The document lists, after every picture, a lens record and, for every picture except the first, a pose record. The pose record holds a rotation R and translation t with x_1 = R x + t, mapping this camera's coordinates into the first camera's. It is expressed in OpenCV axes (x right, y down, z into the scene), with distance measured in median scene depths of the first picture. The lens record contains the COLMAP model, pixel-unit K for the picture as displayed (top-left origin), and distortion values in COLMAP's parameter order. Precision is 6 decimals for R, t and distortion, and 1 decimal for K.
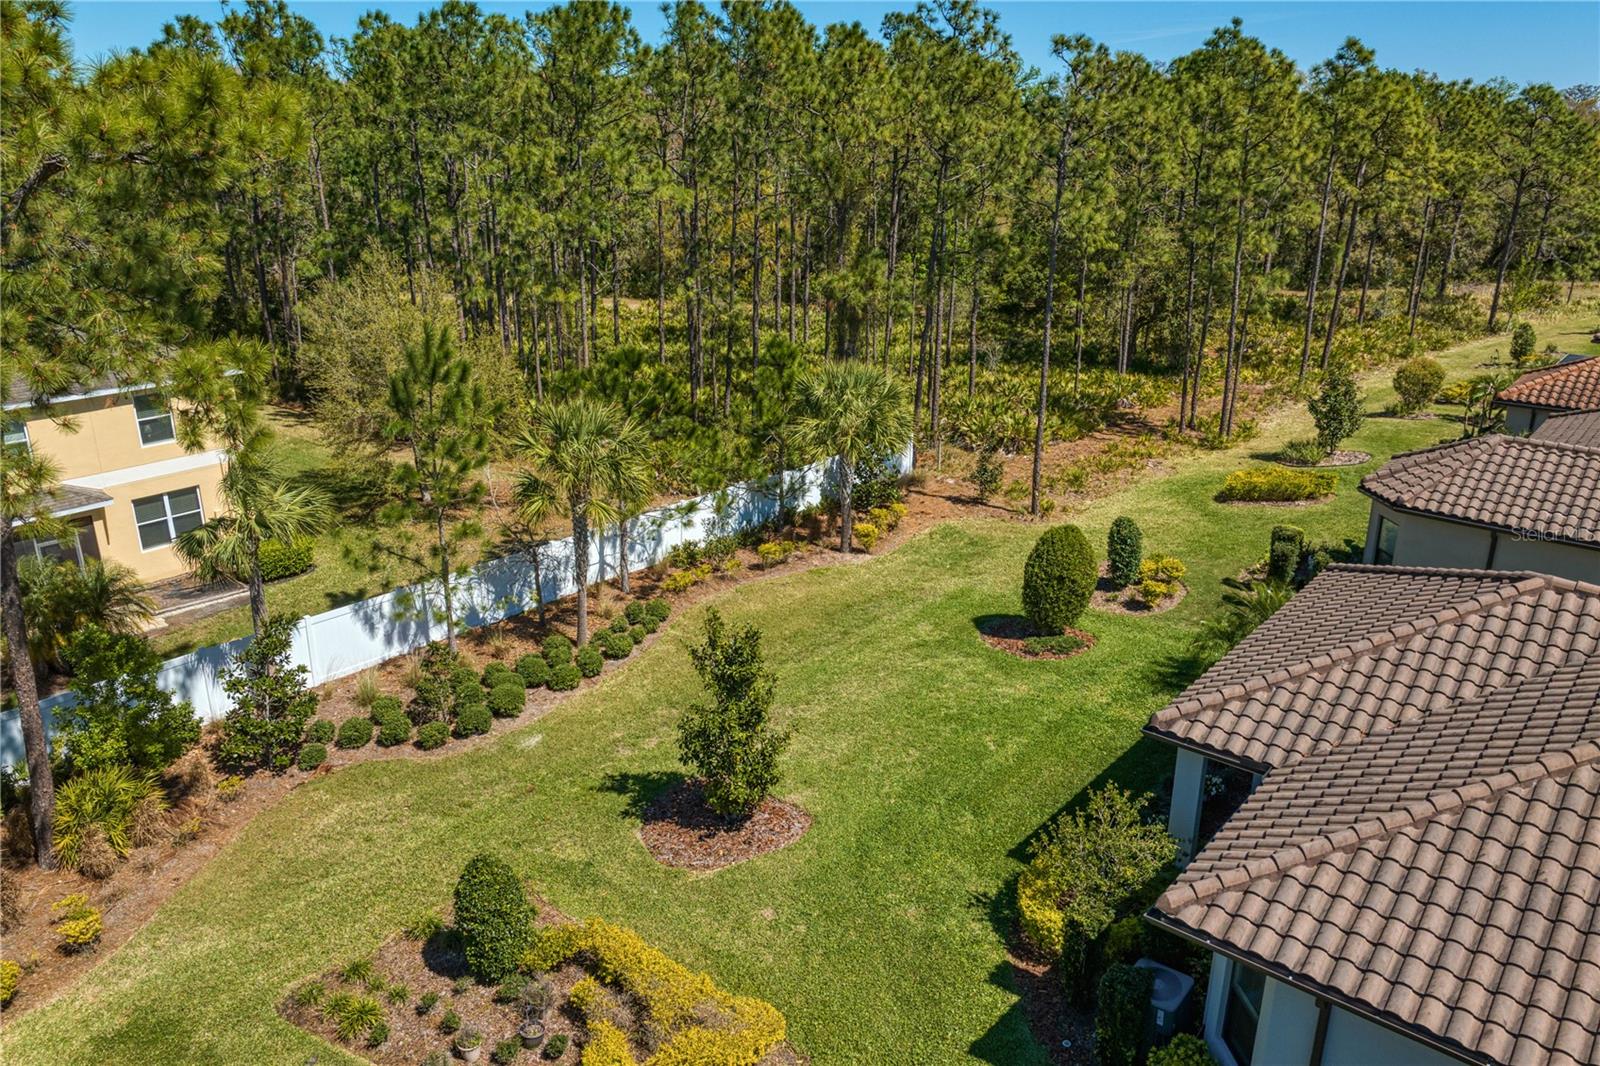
lens RADIAL K [[1126.9, 0, 805.2], [0, 1126.9, 527.6], [0, 0, 1]] dist [-0.062234, 0.029095]
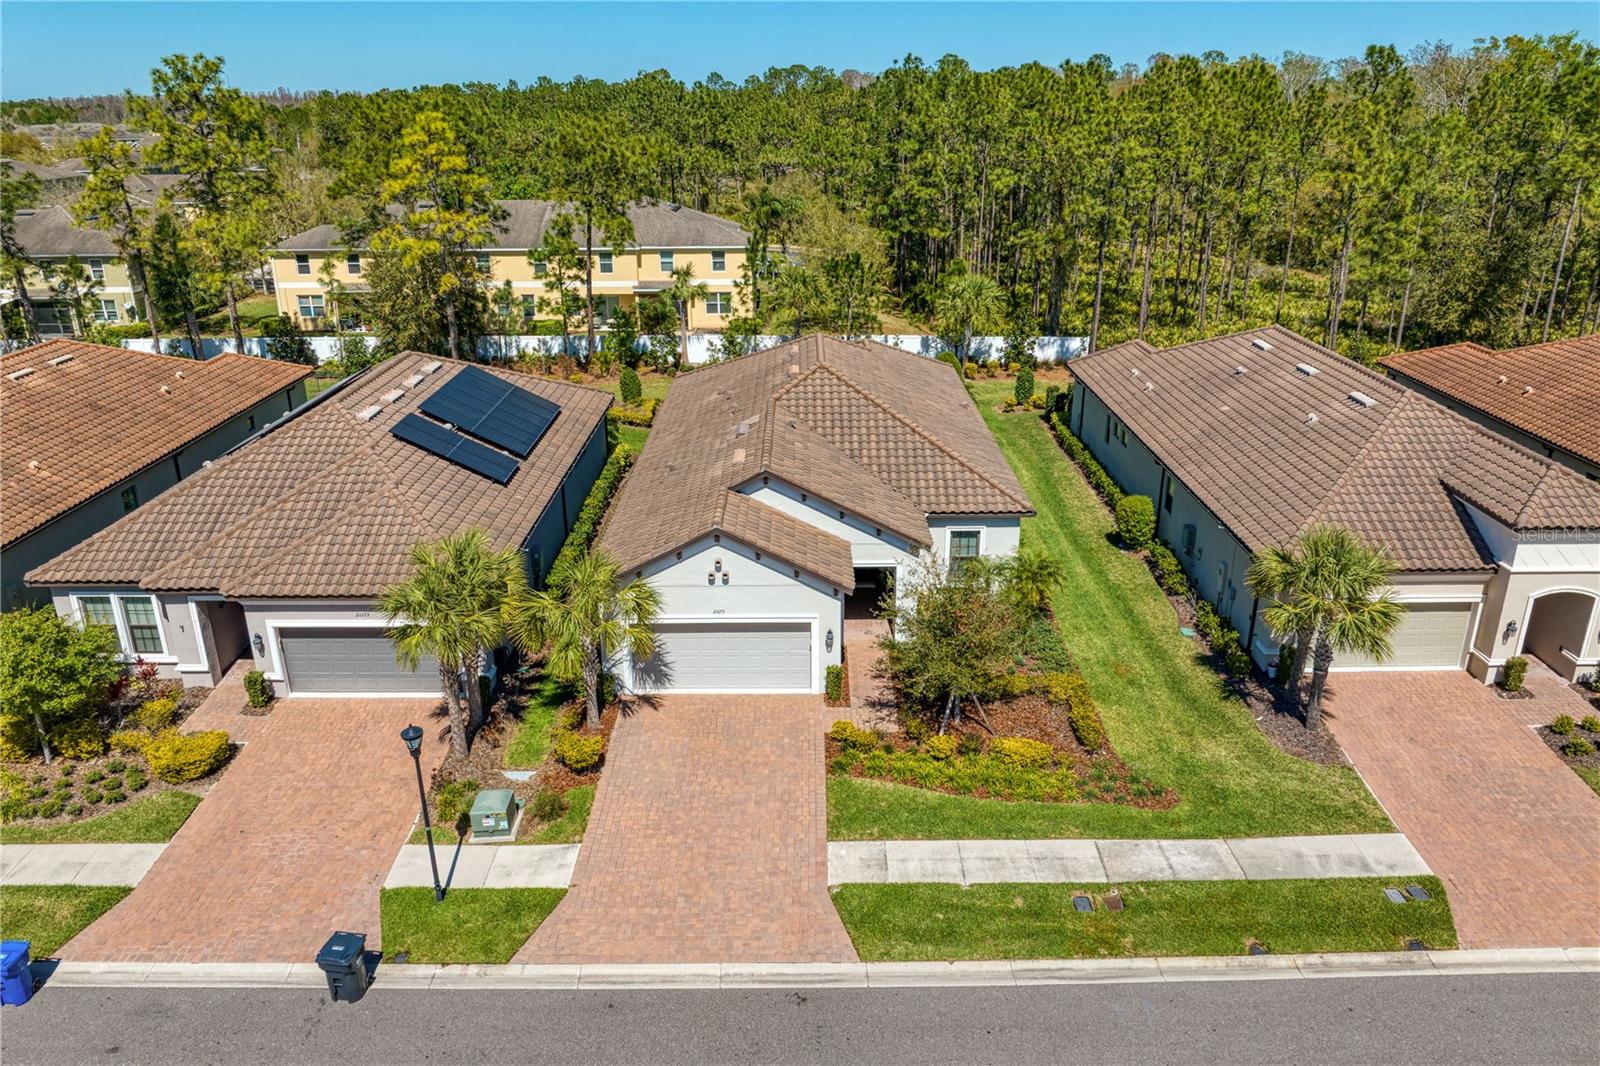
lens RADIAL K [[1126.9, 0, 809.0], [0, 1126.9, 525.0], [0, 0, 1]] dist [-0.062234, 0.029095]
pose [[0.652898, 0.268803, -0.708145, 1.612940], [-0.244793, 0.959623, 0.138566, 0.077528], [0.716799, 0.082880, 0.692337, -0.599586]]
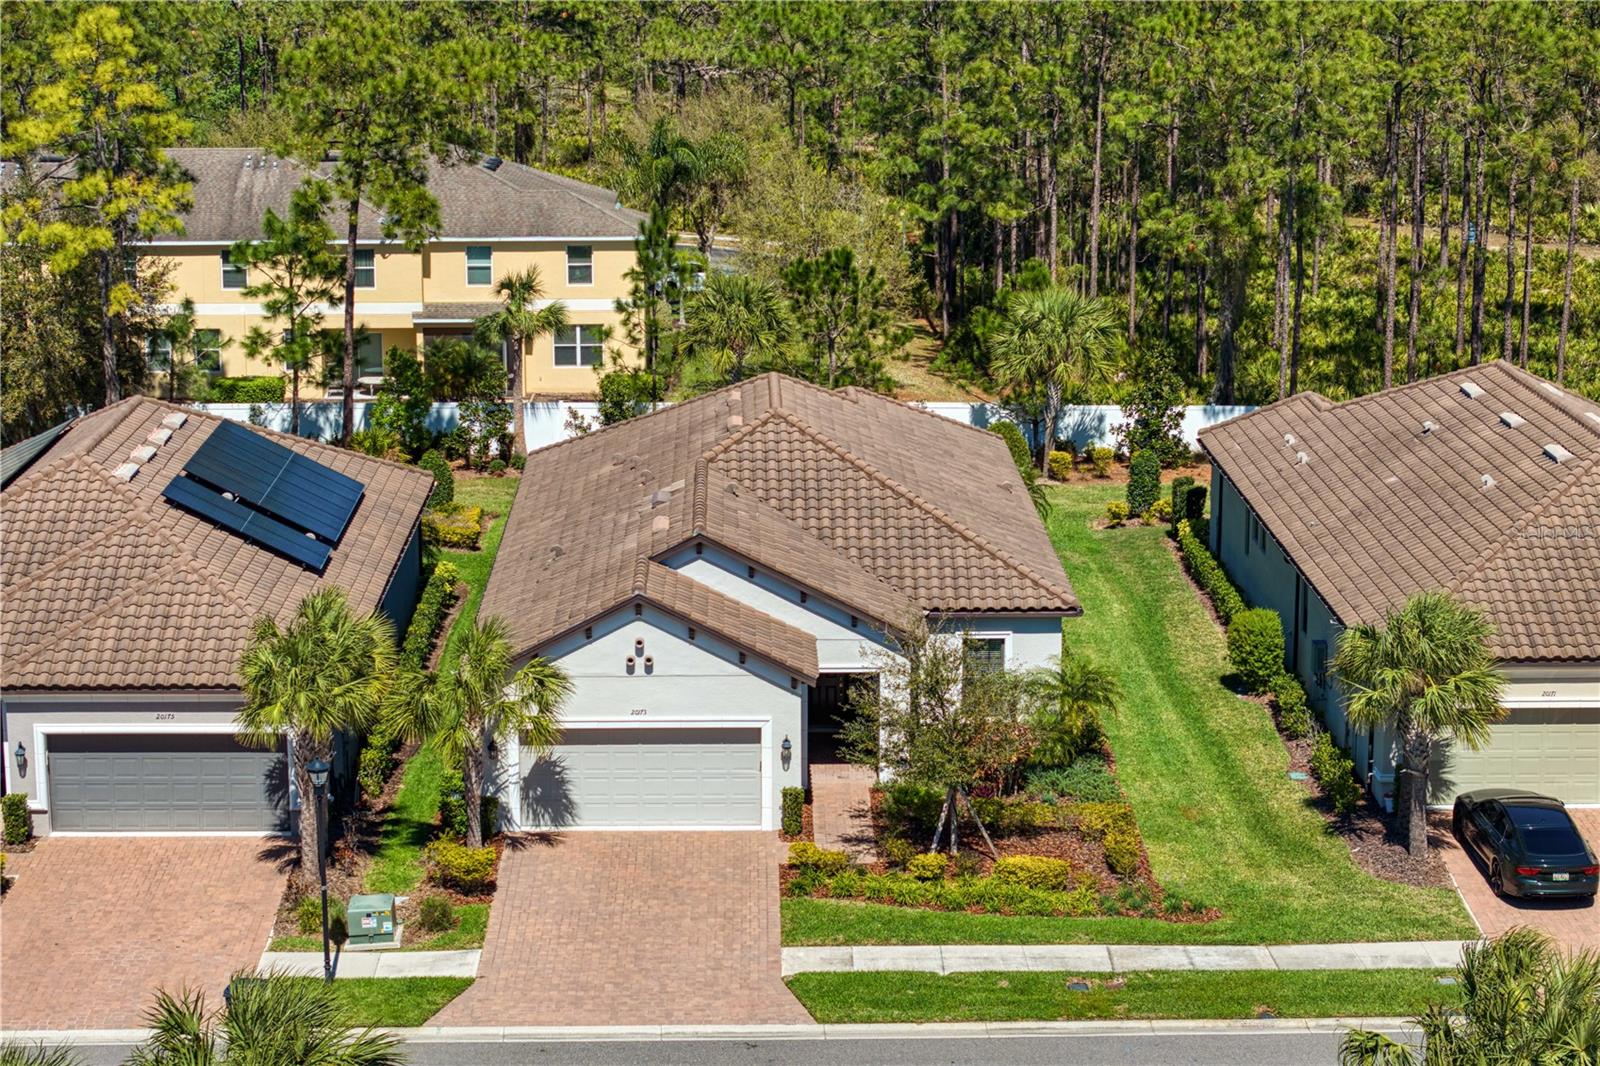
lens RADIAL K [[3231.1, 0, 796.1], [0, 3231.1, 534.4], [0, 0, 1]] dist [-0.195459, 0.000000]
pose [[0.662855, 0.159452, -0.731572, 2.538035], [-0.244354, 0.969634, -0.010062, 0.193993], [0.707753, 0.185432, 0.681690, -1.407992]]
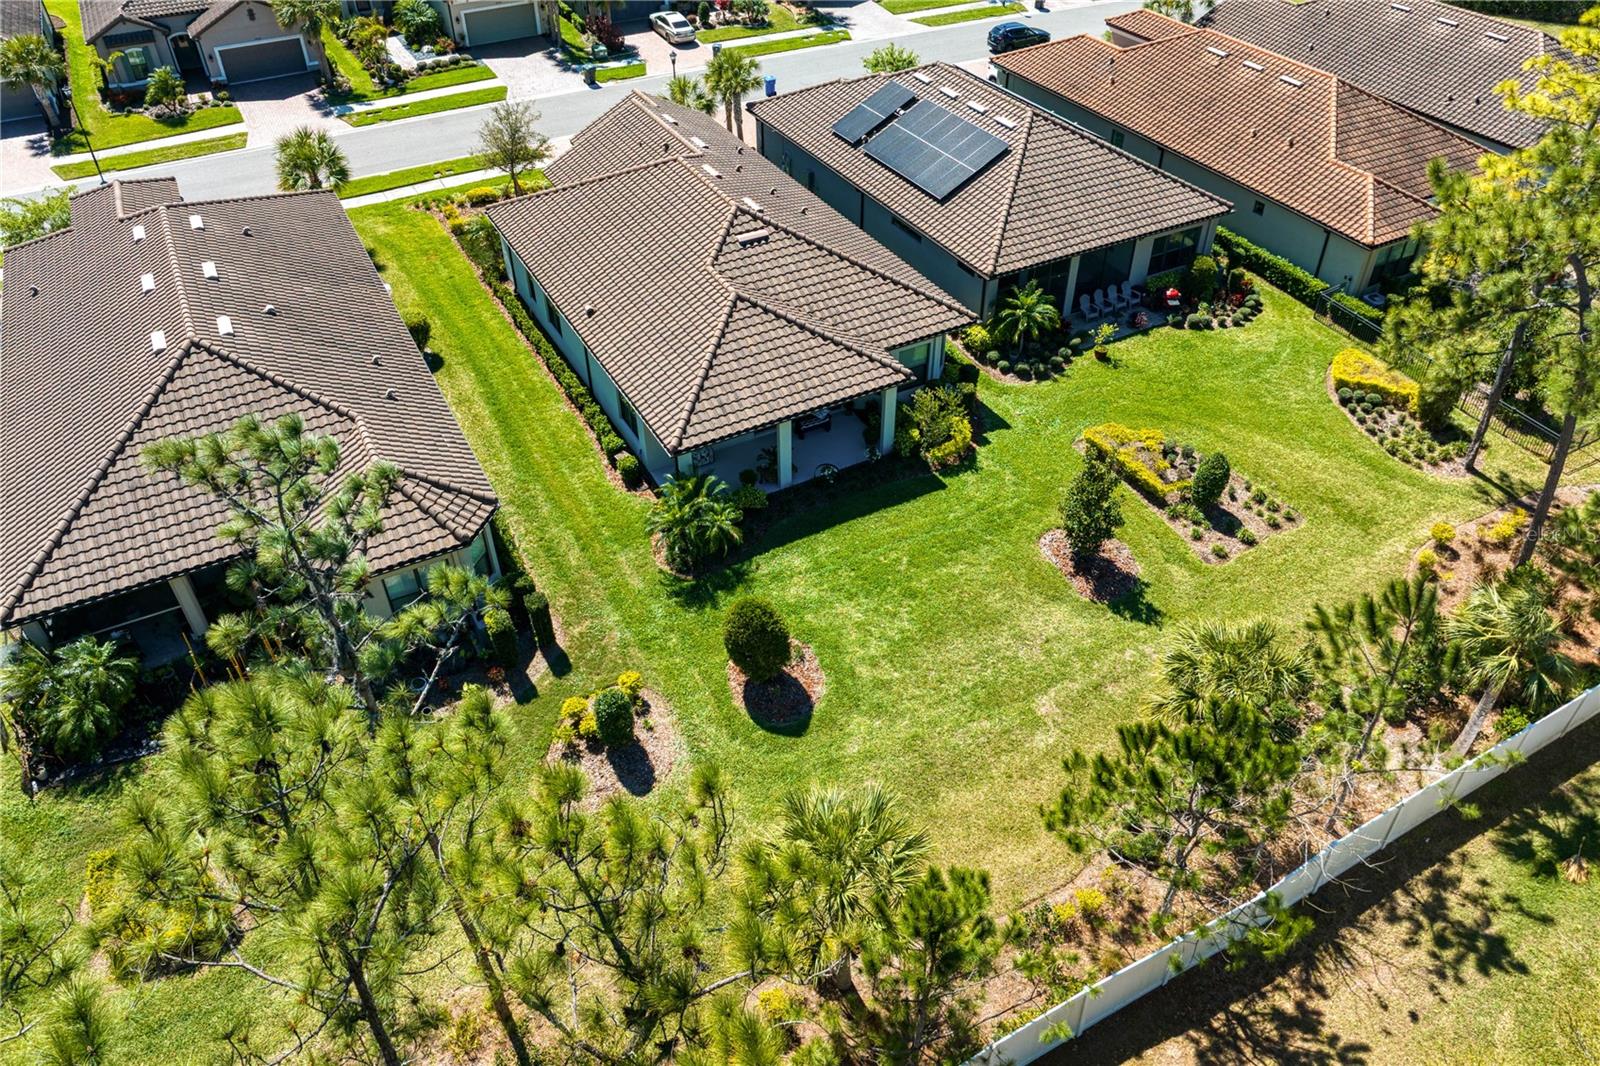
lens RADIAL K [[1126.9, 0, 808.3], [0, 1126.9, 534.1], [0, 0, 1]] dist [-0.062234, 0.029095]
pose [[-0.935060, -0.223745, 0.274956, -0.101164], [0.119921, 0.530252, 0.839316, -0.907363], [-0.333589, 0.817784, -0.468986, 1.422943]]
